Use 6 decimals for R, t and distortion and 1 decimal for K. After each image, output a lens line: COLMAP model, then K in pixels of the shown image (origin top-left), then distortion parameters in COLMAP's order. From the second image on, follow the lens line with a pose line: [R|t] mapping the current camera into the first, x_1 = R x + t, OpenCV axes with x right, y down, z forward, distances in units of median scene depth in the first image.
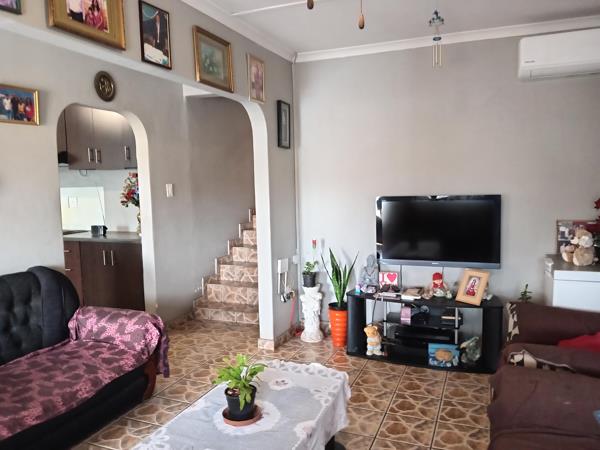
lens RADIAL K [[479.1, 0, 300.0], [0, 479.1, 225.0], [0, 0, 1]] dist [-0.074564, -0.001264]
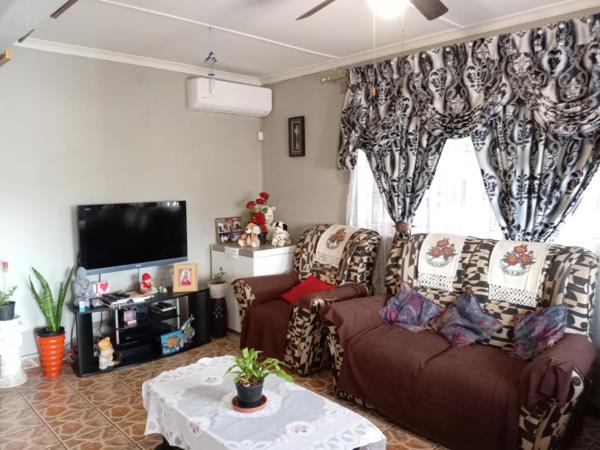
lens RADIAL K [[474.3, 0, 300.0], [0, 474.3, 225.0], [0, 0, 1]] dist [0.035925, -0.004428]
pose [[0.411842, -0.074115, 0.908236, -0.583636], [0.088312, 0.995242, 0.041170, -0.025935], [-0.906966, 0.063253, 0.416428, 0.218209]]
